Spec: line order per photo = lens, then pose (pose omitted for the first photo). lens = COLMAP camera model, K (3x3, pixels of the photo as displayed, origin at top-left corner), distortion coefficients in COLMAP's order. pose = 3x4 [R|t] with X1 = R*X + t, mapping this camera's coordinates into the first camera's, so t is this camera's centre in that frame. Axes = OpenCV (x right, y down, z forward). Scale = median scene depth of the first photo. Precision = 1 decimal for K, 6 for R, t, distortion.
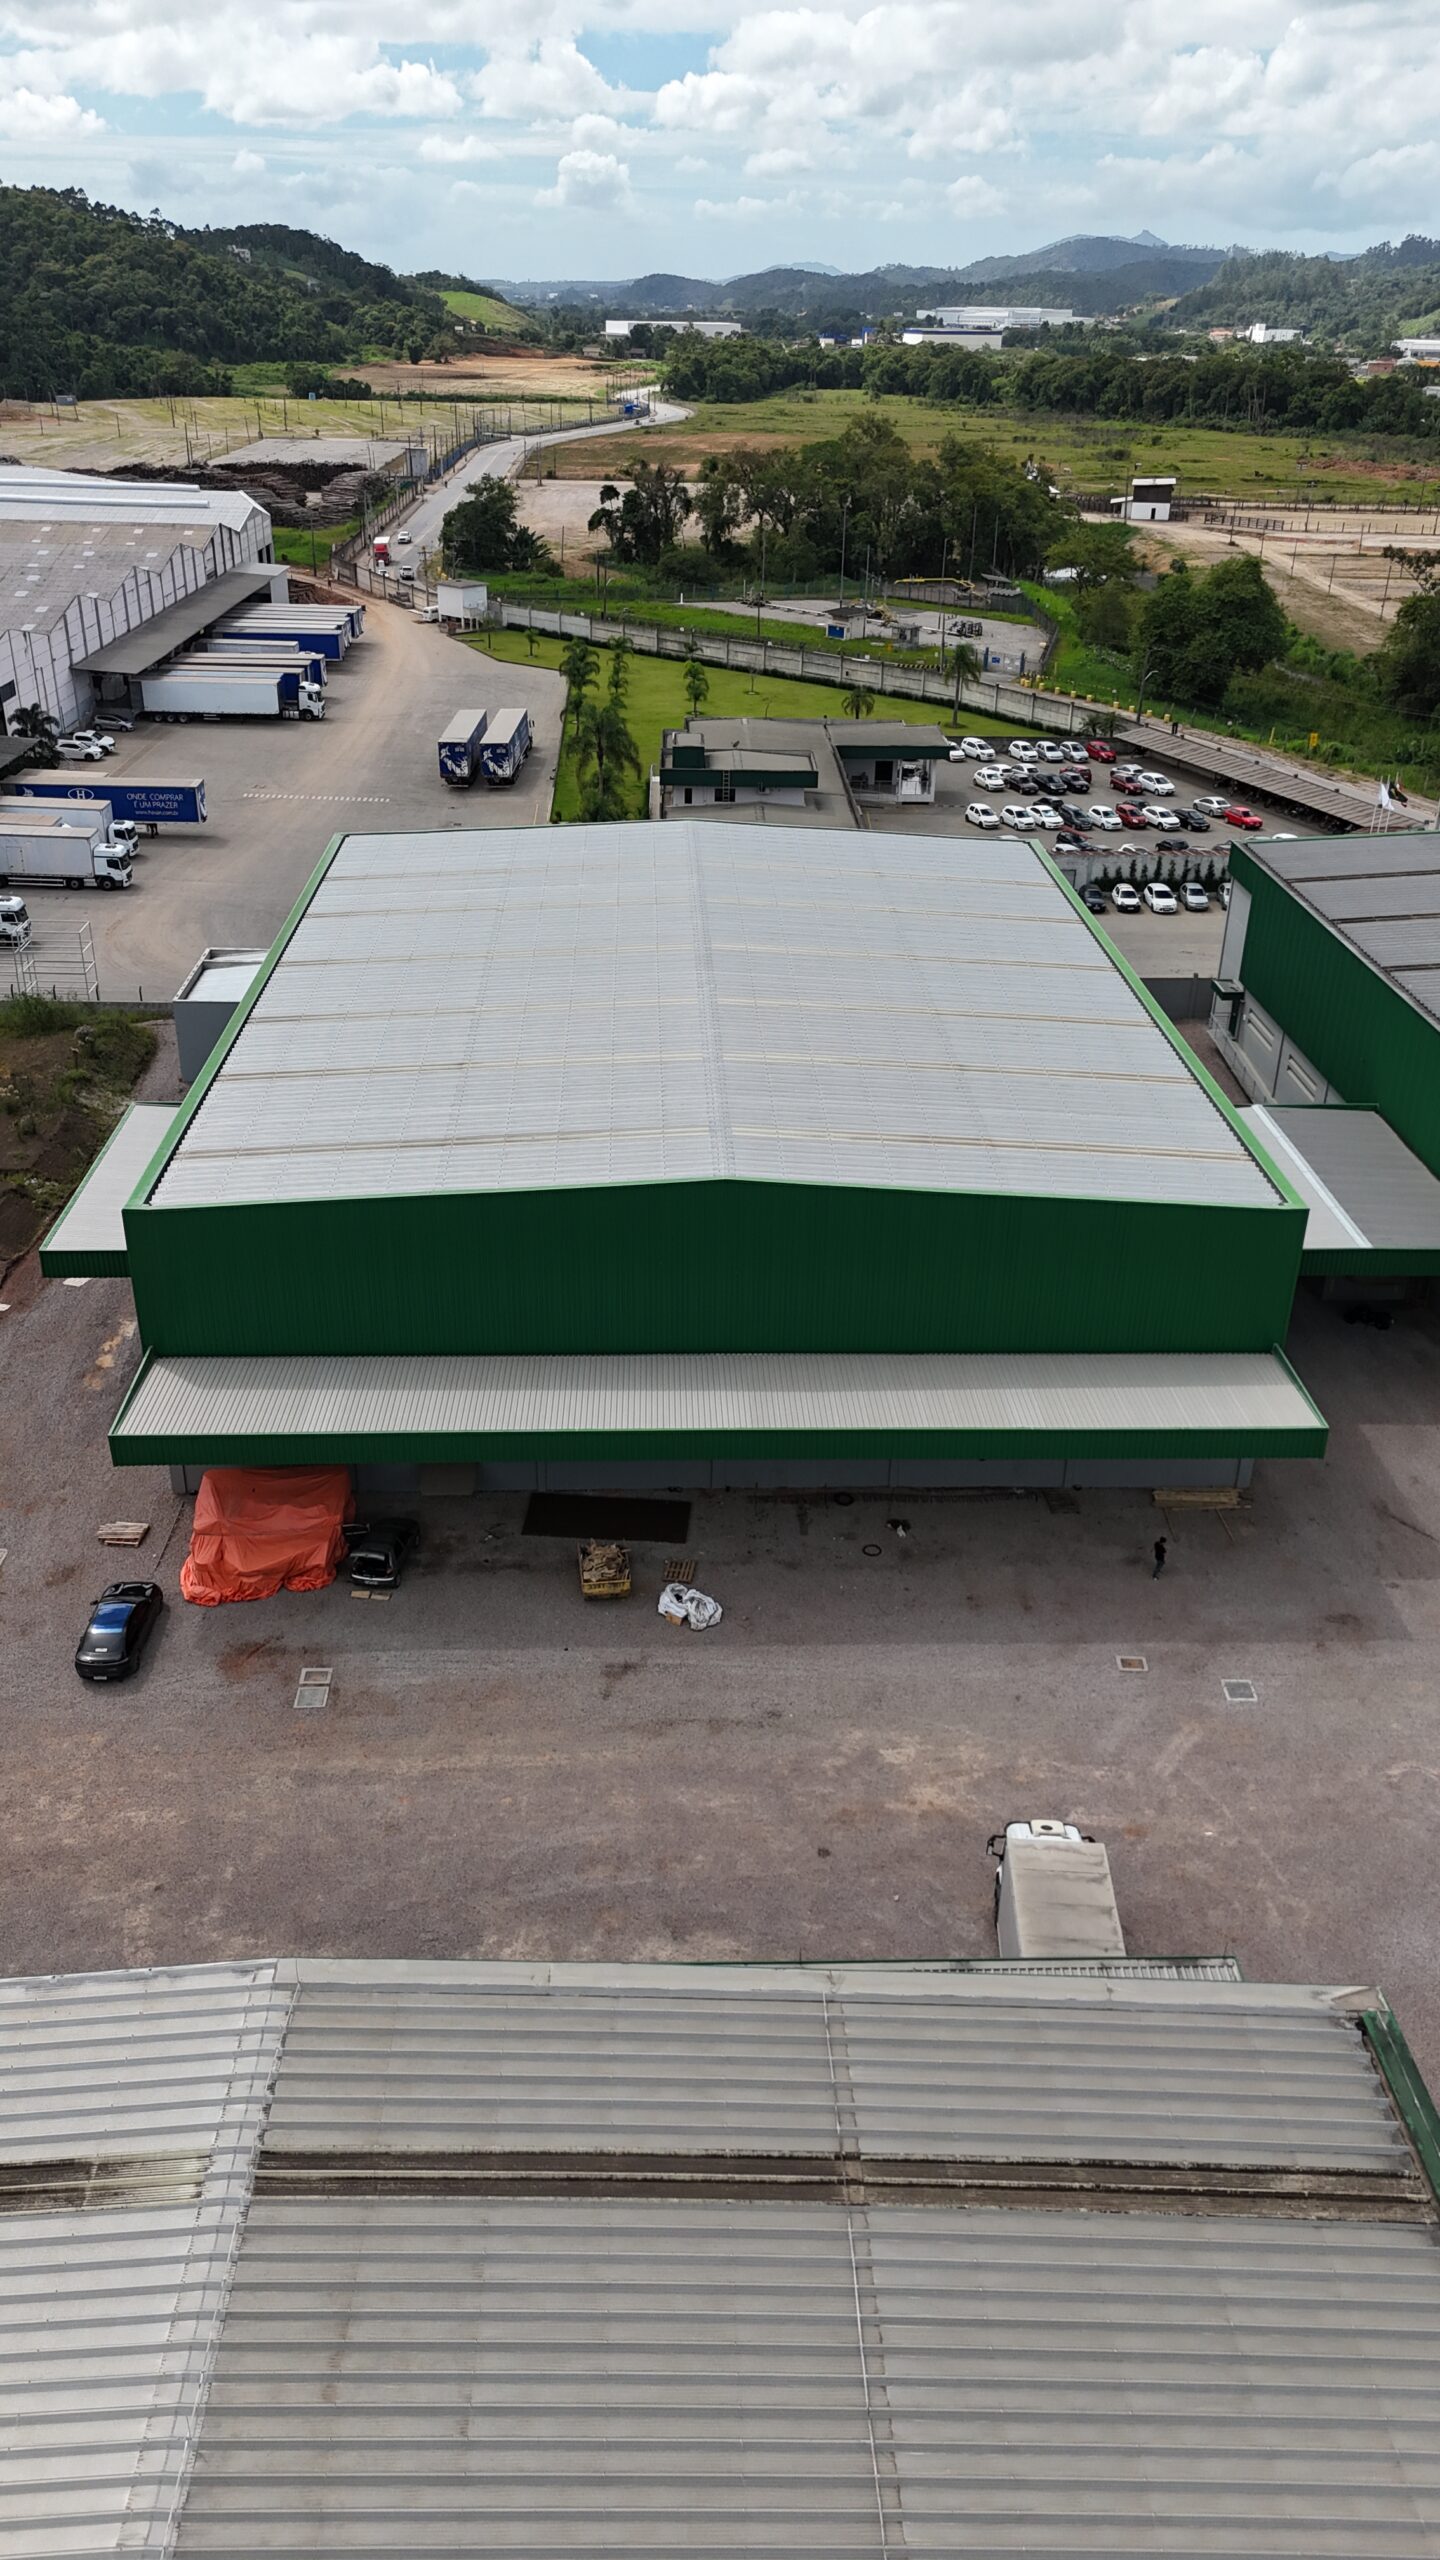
lens RADIAL K [[1857.8, 0, 730.3], [0, 1857.8, 1269.2], [0, 0, 1]] dist [0.048522, -0.003635]
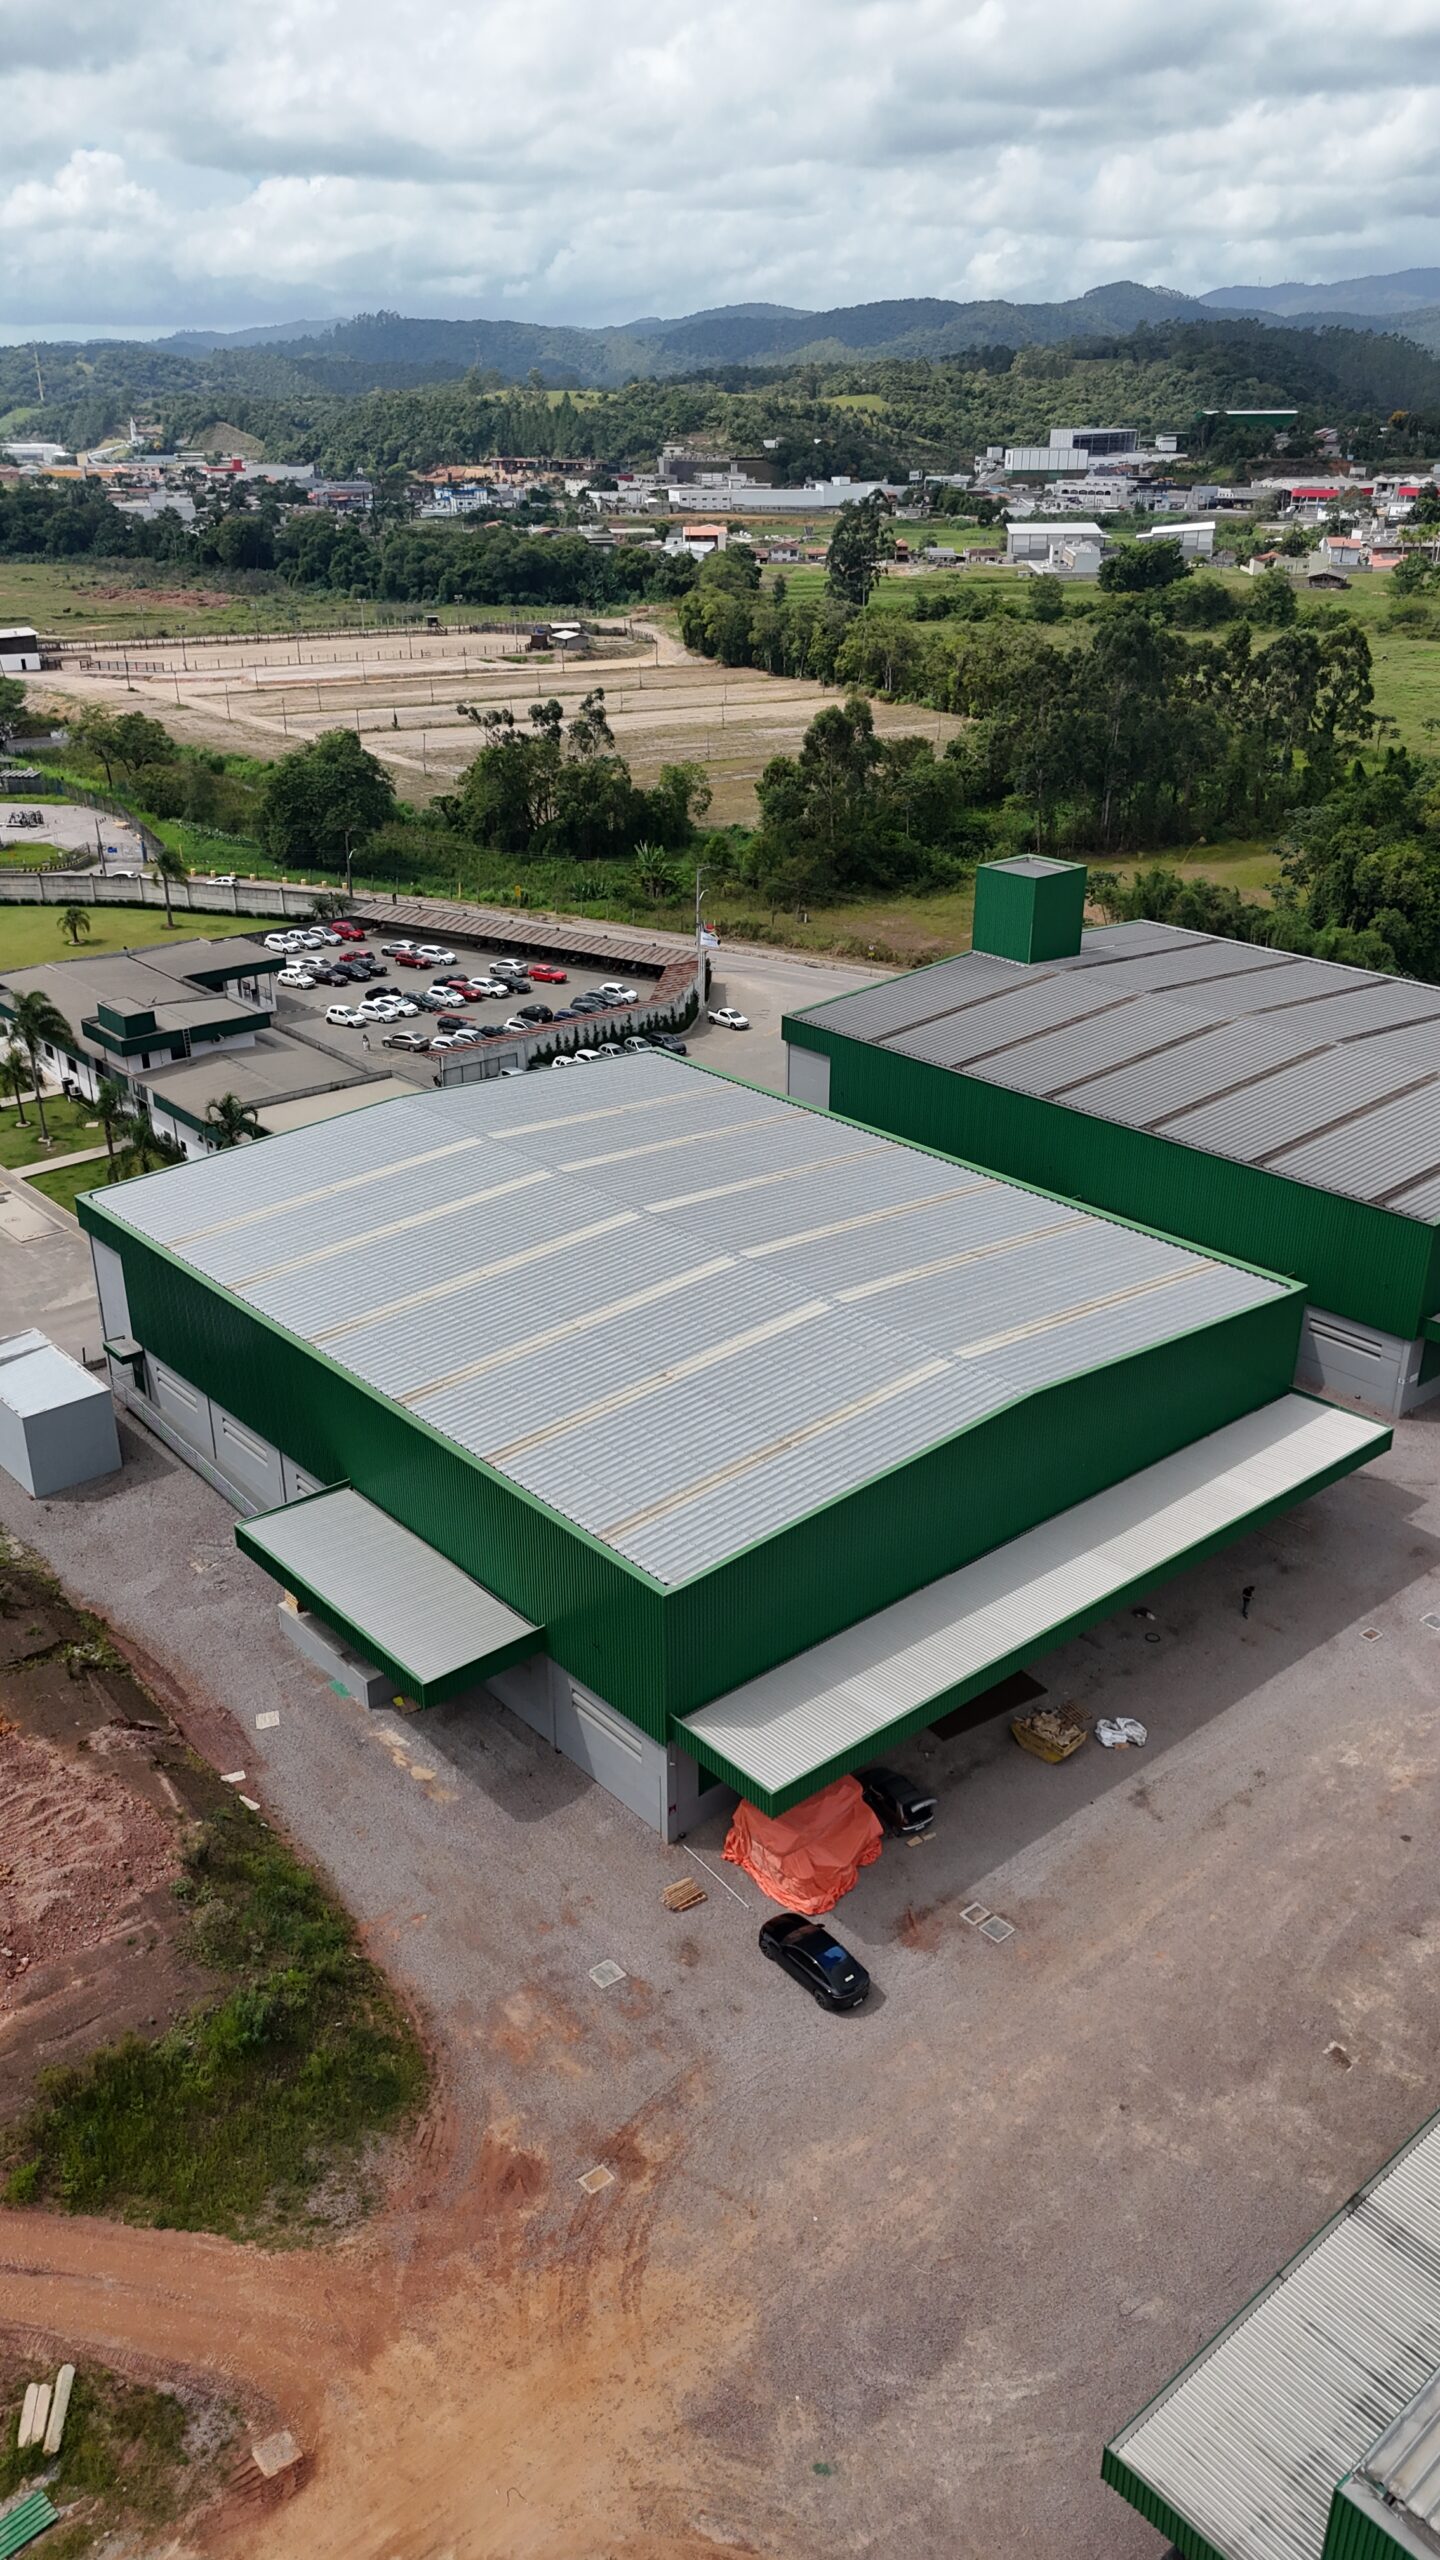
lens RADIAL K [[1857.8, 0, 730.3], [0, 1857.8, 1269.2], [0, 0, 1]] dist [0.048522, -0.003635]
pose [[0.781745, -0.273641, 0.560352, -0.898252], [0.295835, 0.953765, 0.053041, -0.273653], [-0.548959, 0.124307, 0.826554, 0.081281]]
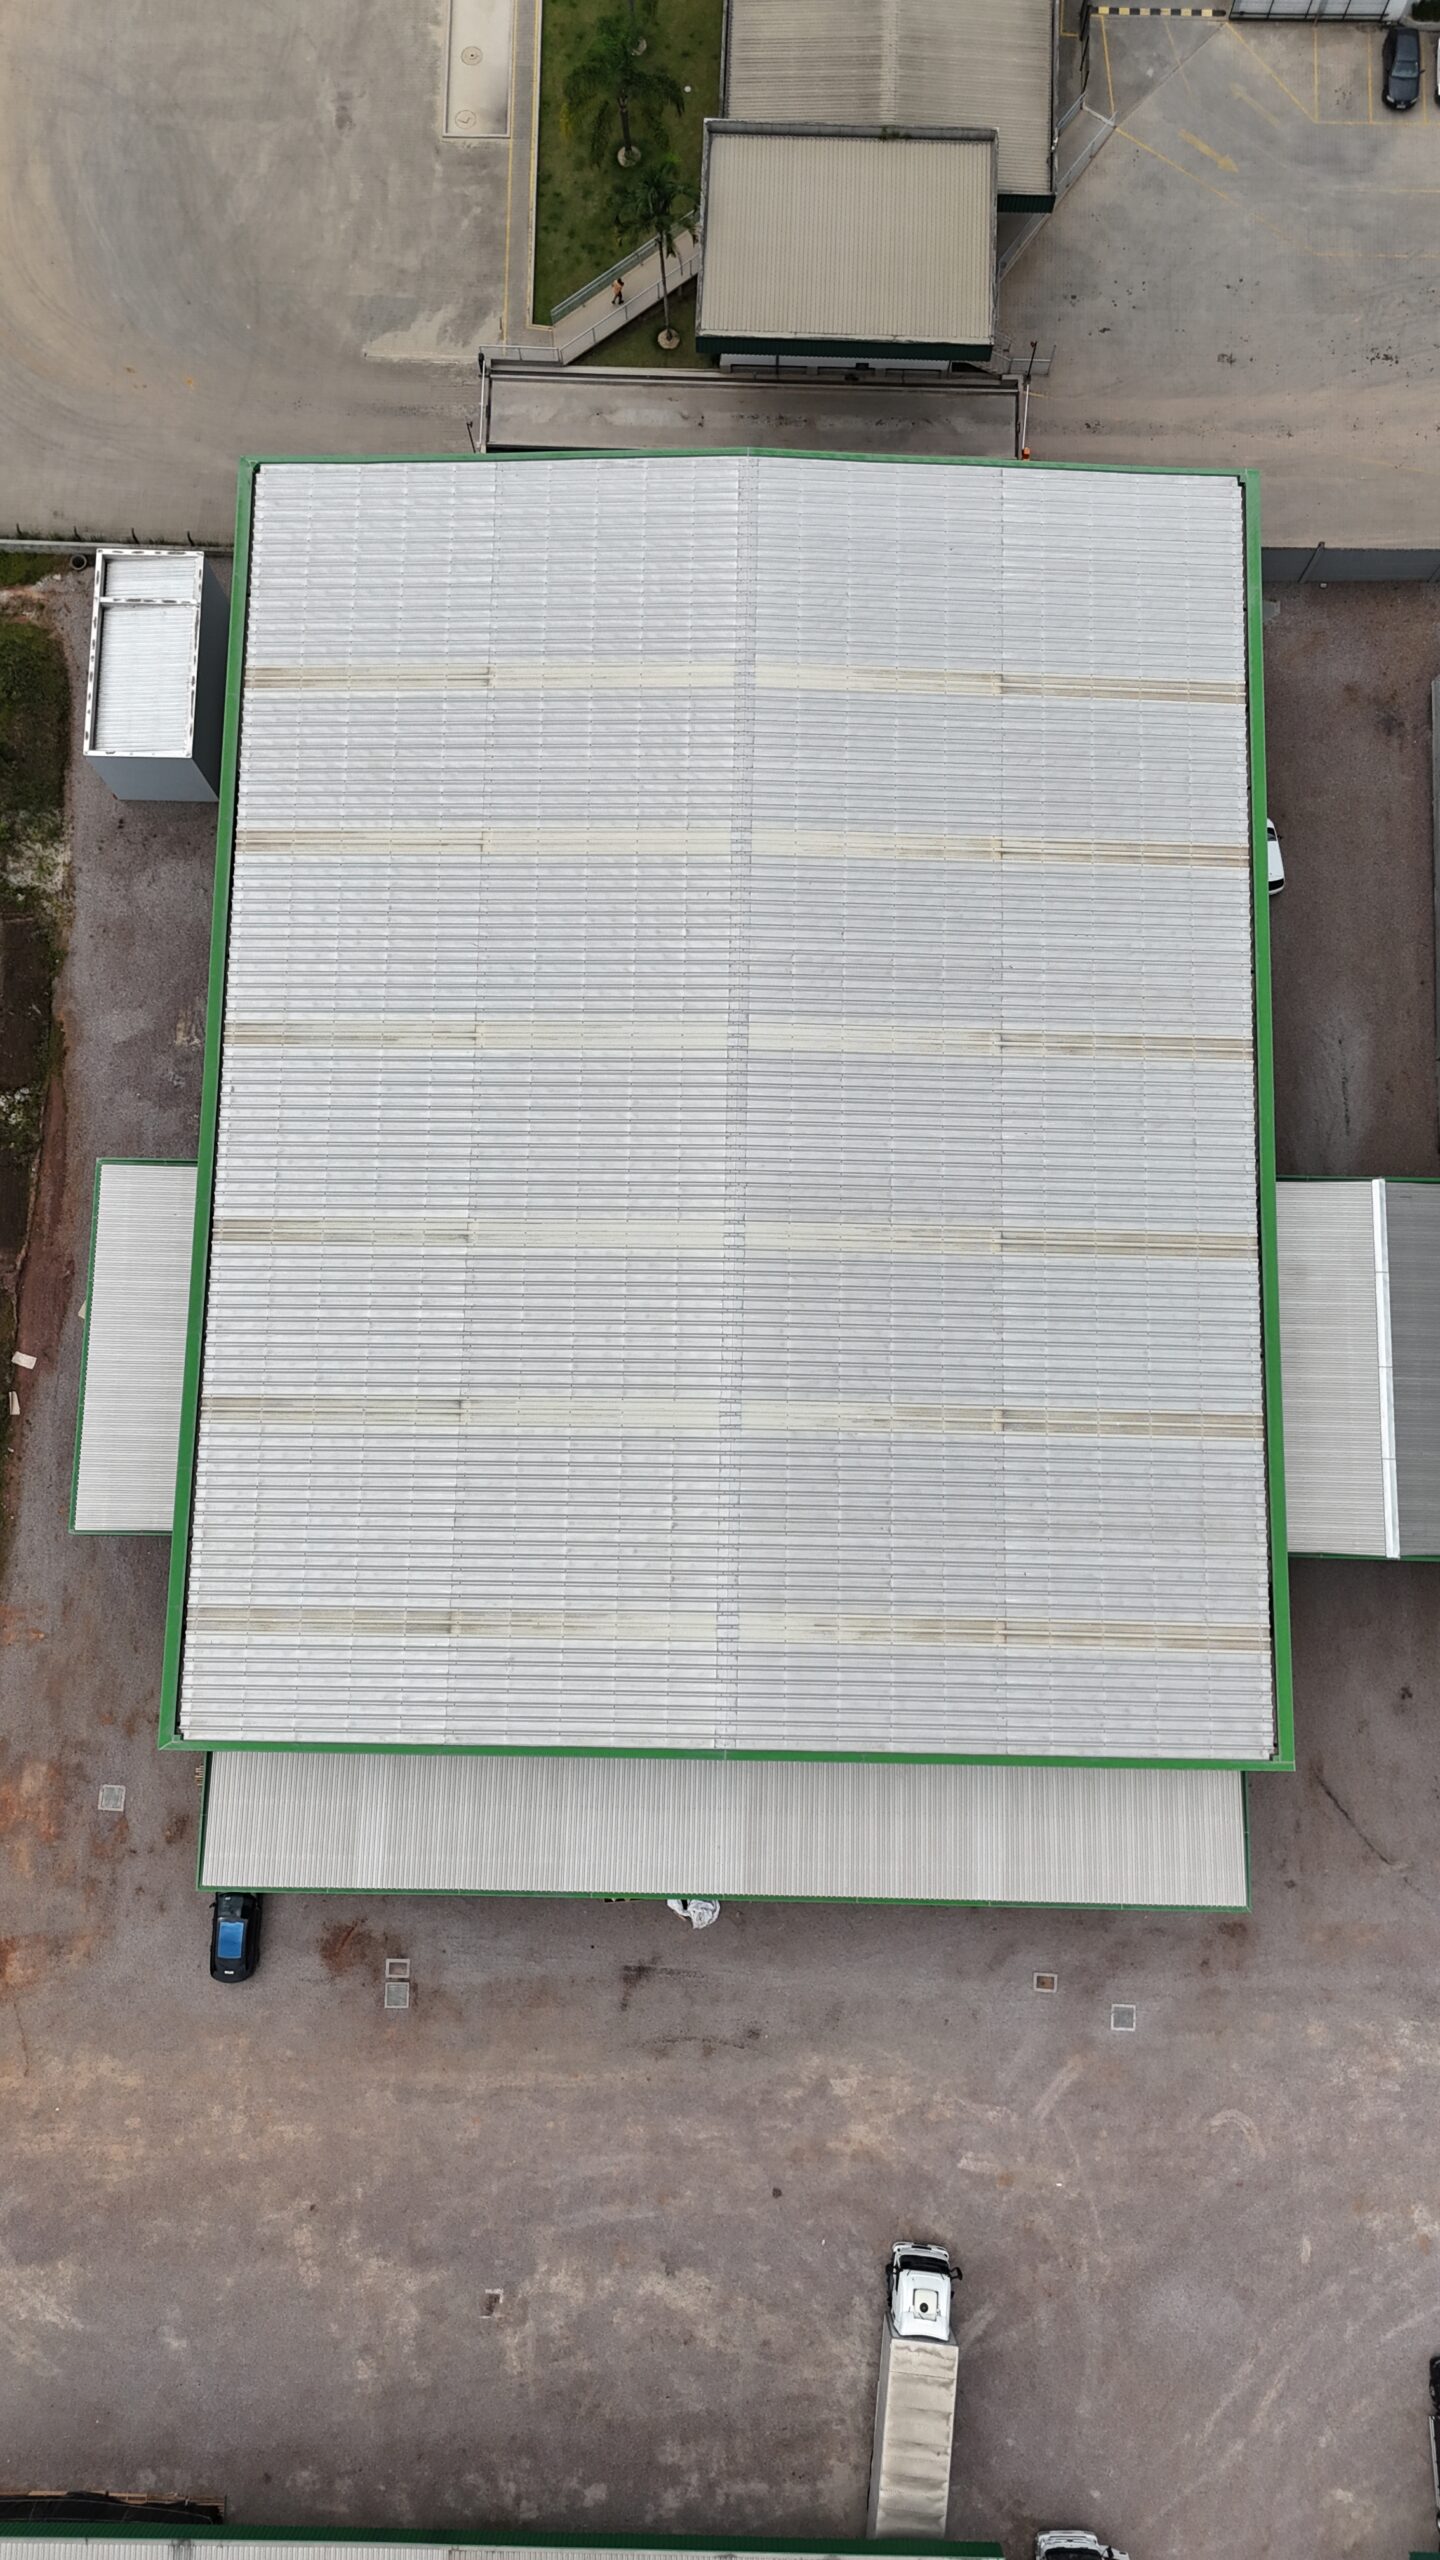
lens RADIAL K [[1857.8, 0, 730.3], [0, 1857.8, 1269.2], [0, 0, 1]] dist [0.048522, -0.003635]
pose [[0.997941, 0.056849, -0.029699, 0.015964], [-0.010092, 0.596446, 0.802590, -1.121481], [0.063340, -0.800638, 0.595791, 0.648874]]
